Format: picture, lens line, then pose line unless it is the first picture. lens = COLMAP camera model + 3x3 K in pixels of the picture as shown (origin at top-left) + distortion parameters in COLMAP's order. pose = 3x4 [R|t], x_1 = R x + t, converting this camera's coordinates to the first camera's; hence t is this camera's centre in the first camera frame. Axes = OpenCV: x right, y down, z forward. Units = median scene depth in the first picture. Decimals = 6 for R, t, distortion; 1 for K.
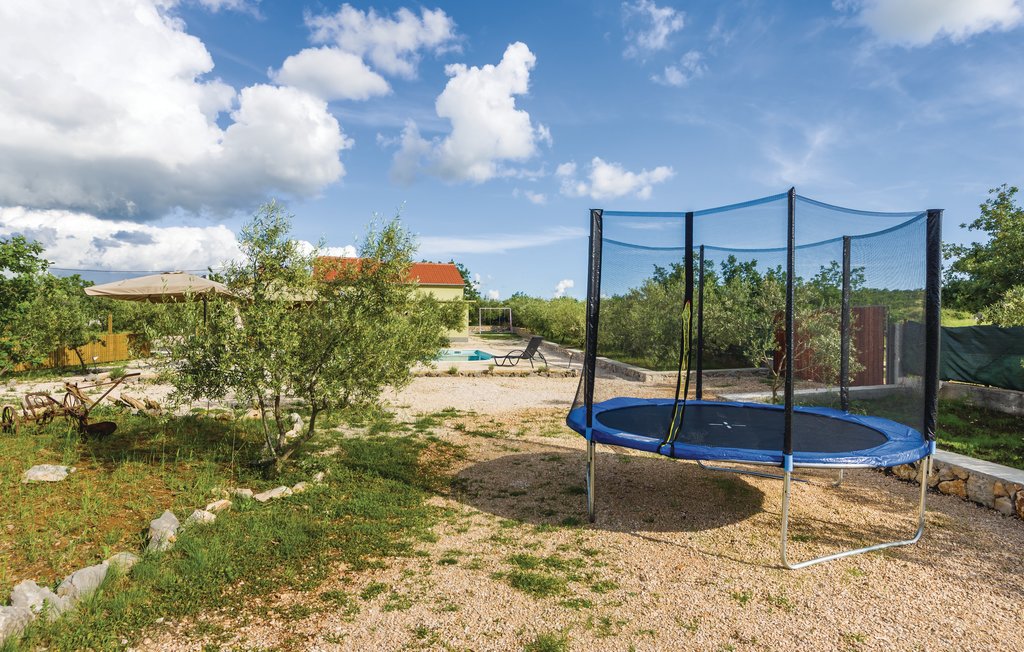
lens RADIAL K [[668.8, 0, 510.6], [0, 668.8, 326.8], [0, 0, 1]] dist [0.045046, 0.002971]
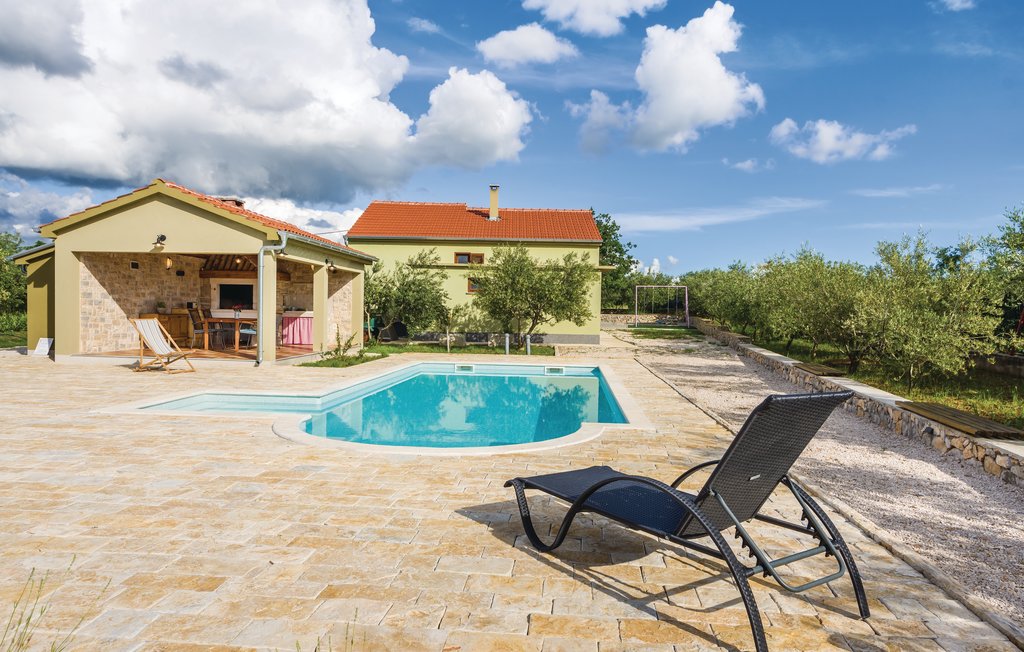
lens RADIAL K [[689.0, 0, 510.6], [0, 689.0, 327.2], [0, 0, 1]] dist [0.009179, -0.000130]
pose [[0.959867, 0.020847, -0.279678, 0.019018], [-0.016266, 0.999693, 0.018691, 0.000269], [0.279982, -0.013391, 0.959912, 0.325028]]
